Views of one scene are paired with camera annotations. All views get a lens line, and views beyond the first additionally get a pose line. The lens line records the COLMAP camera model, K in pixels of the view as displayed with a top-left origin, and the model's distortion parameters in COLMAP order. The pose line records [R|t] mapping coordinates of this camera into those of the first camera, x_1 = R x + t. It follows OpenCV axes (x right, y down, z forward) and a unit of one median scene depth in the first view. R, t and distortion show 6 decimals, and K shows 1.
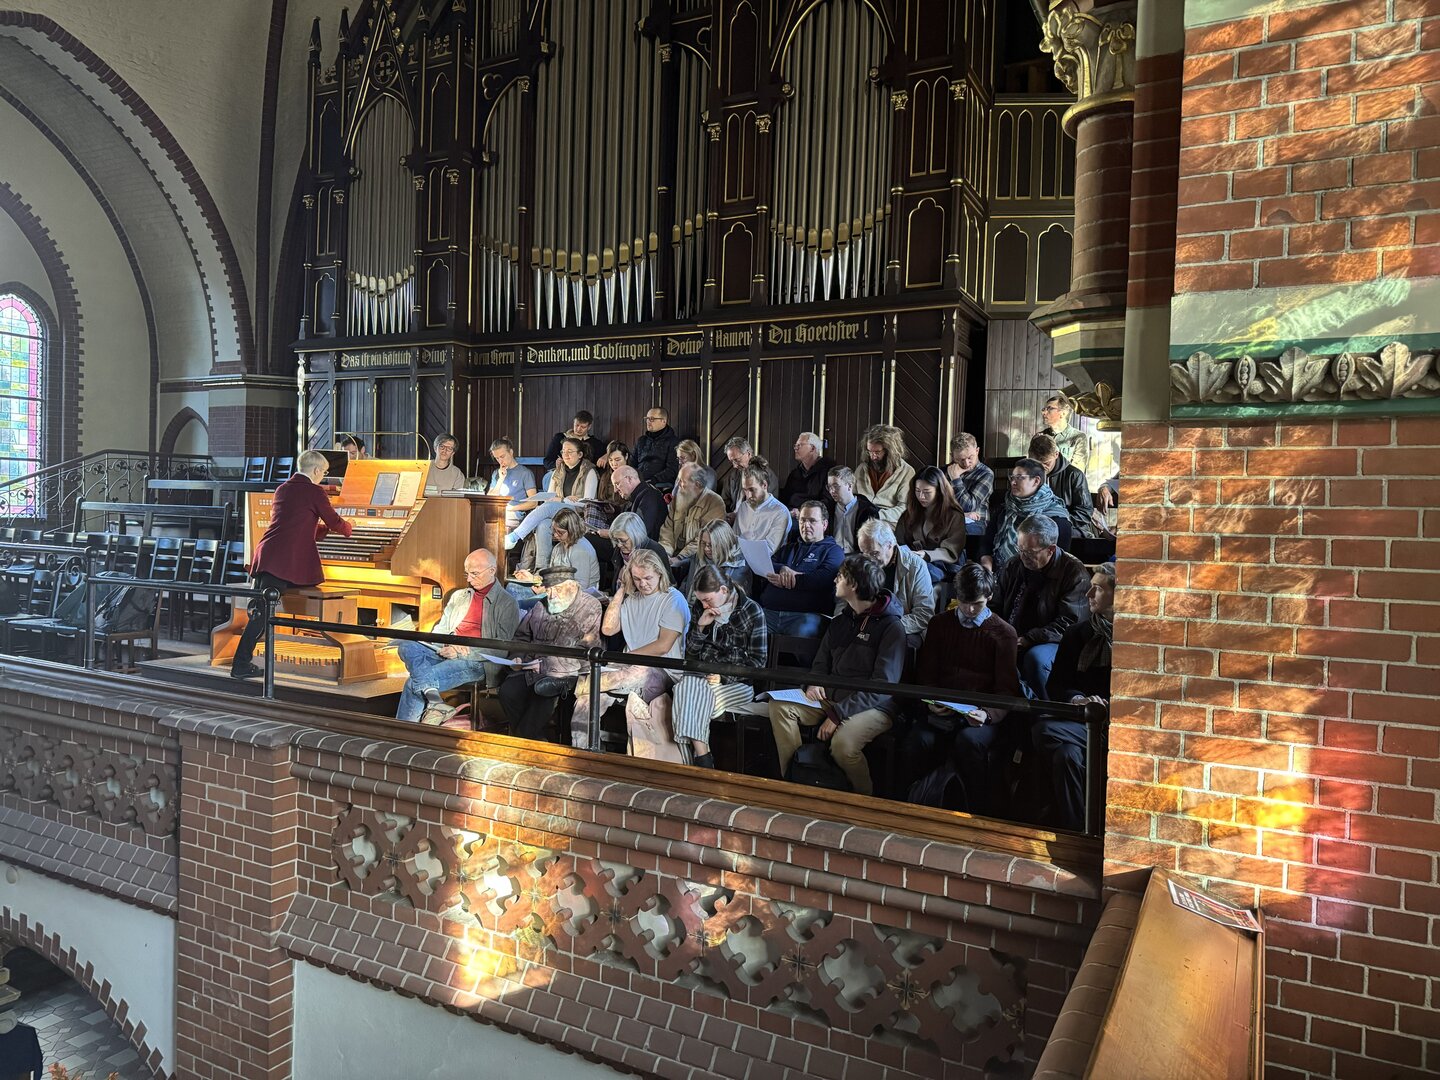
lens RADIAL K [[1012.0, 0, 720.0], [0, 1012.0, 540.0], [0, 0, 1]] dist [0.076581, -0.111466]
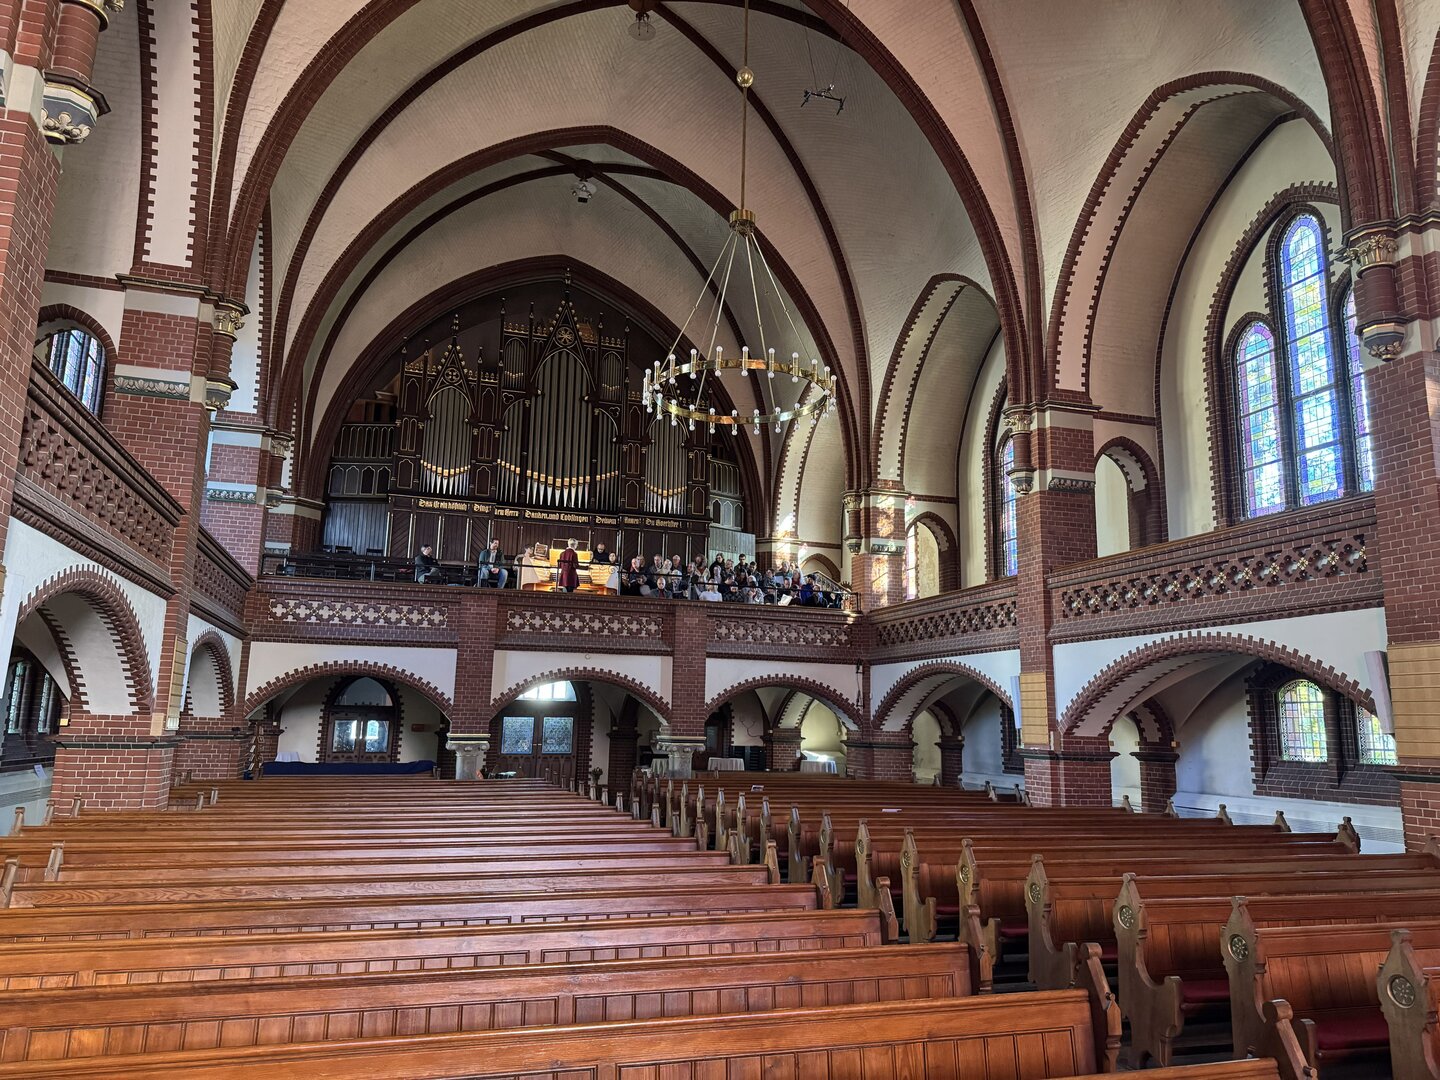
lens RADIAL K [[1009.4, 0, 720.0], [0, 1009.4, 540.0], [0, 0, 1]] dist [0.167812, -0.320277]
pose [[0.697939, 0.114103, 0.707009, -1.531070], [0.014813, 0.984715, -0.173545, 0.291435], [-0.716004, 0.131596, 0.685580, -0.918197]]
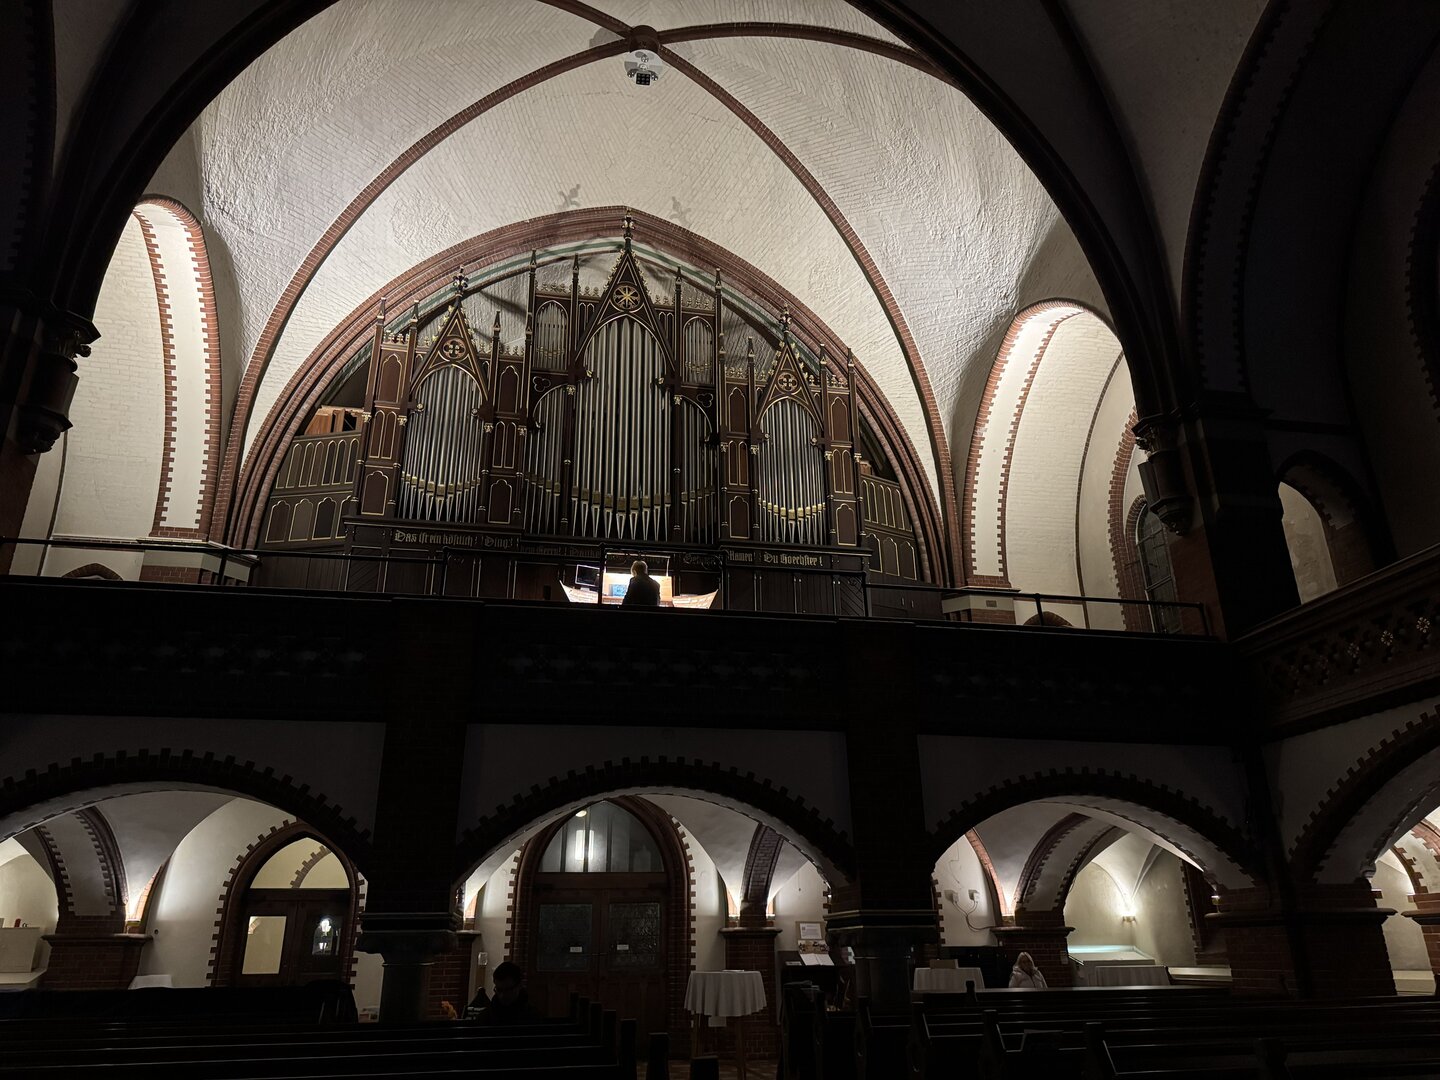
lens RADIAL K [[1009.4, 0, 720.0], [0, 1009.4, 540.0], [0, 0, 1]] dist [0.167812, -0.320277]
pose [[0.773461, 0.200516, 0.601291, -0.898876], [0.047398, 0.927690, -0.370331, 0.346936], [-0.632069, 0.314936, 0.708028, -0.159497]]
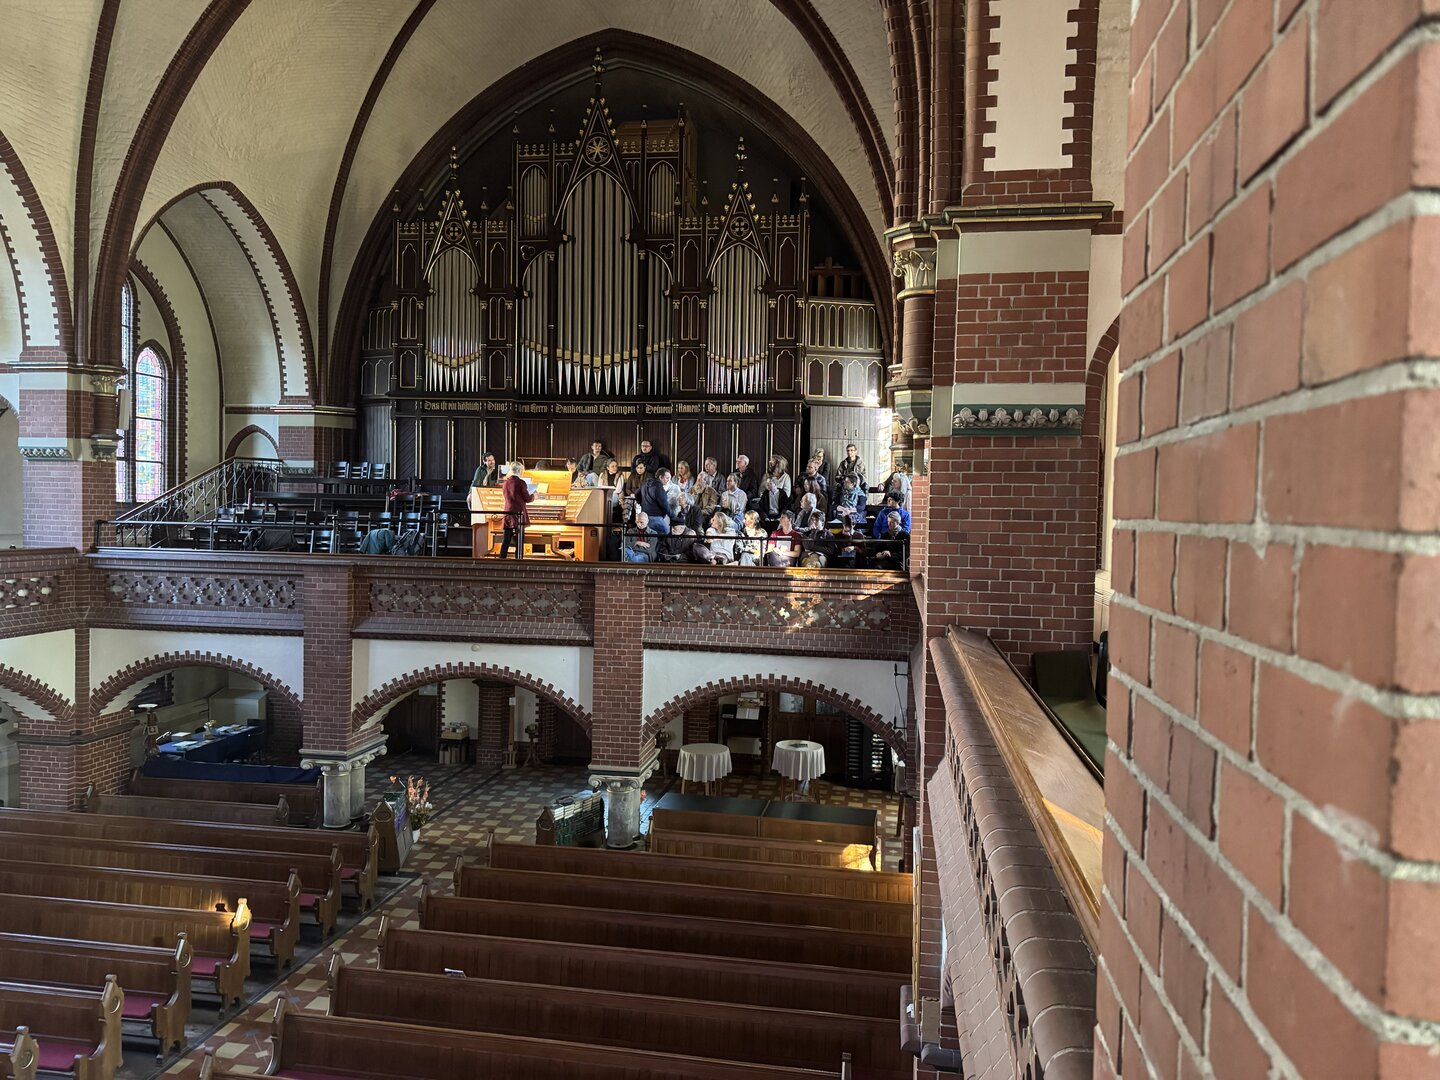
lens RADIAL K [[1009.4, 0, 720.0], [0, 1009.4, 540.0], [0, 0, 1]] dist [0.167812, -0.320277]
pose [[0.948706, -0.021592, 0.315422, -0.487494], [0.016012, 0.999666, 0.020272, 0.018125], [-0.315754, -0.014181, 0.948735, -0.793802]]
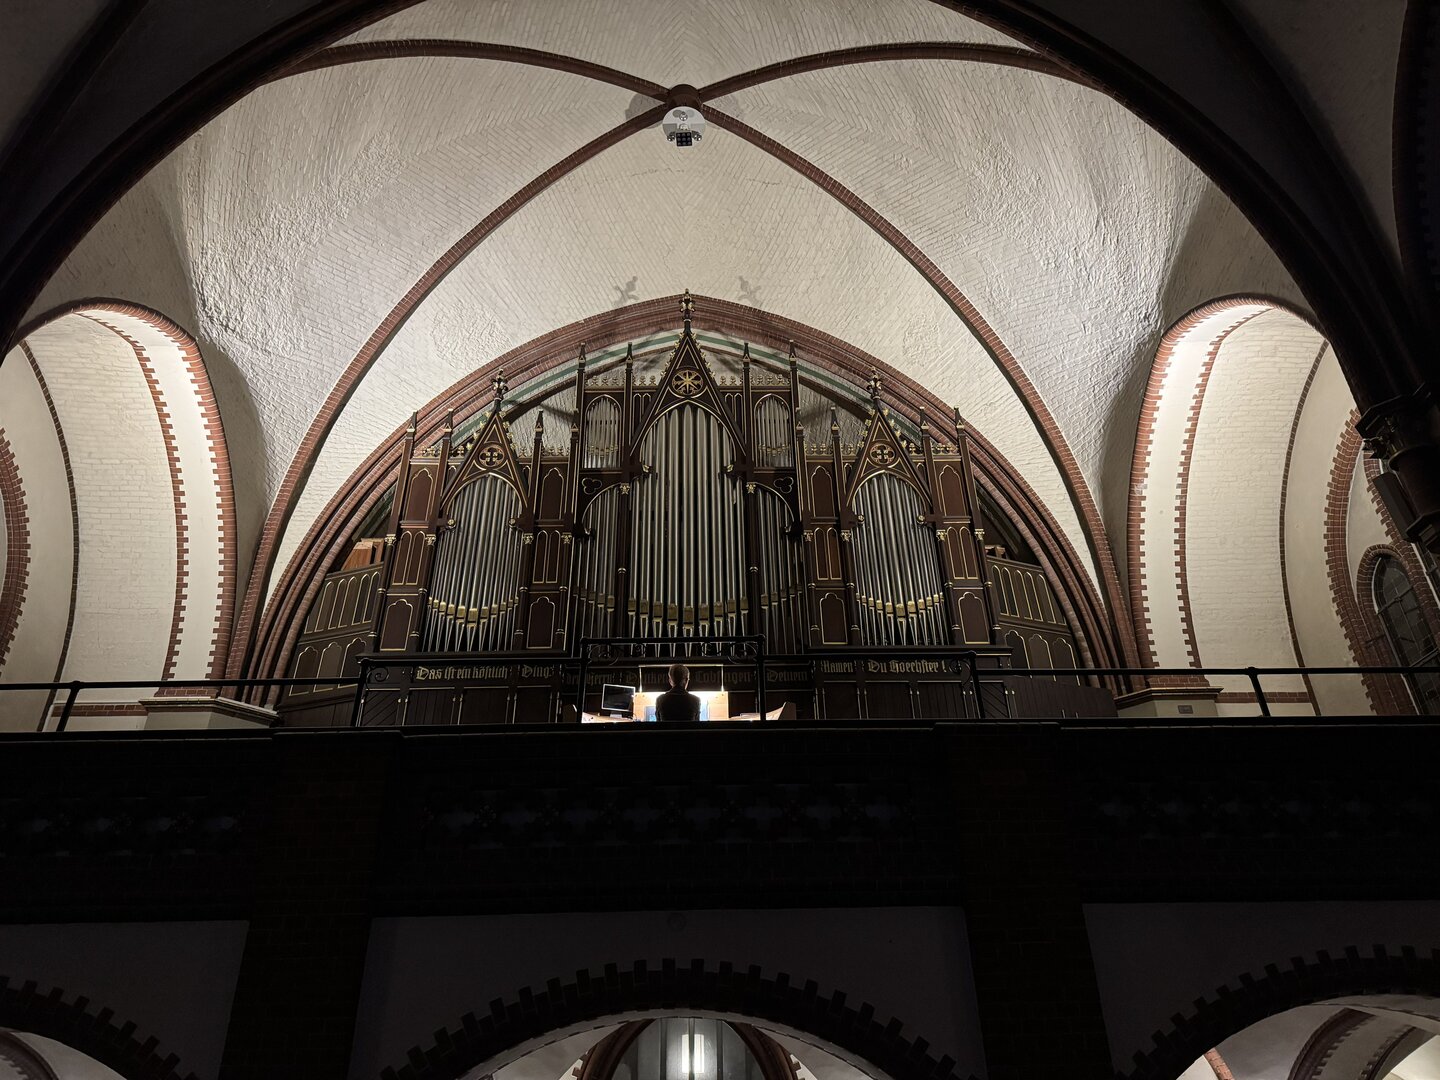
lens RADIAL K [[998.9, 0, 720.0], [0, 998.9, 540.0], [0, 0, 1]] dist [0.177401, -0.351734]
pose [[0.873329, 0.207320, 0.440812, -0.644437], [0.055054, 0.857111, -0.512182, 0.284287], [-0.484010, 0.471572, 0.737126, 0.016376]]
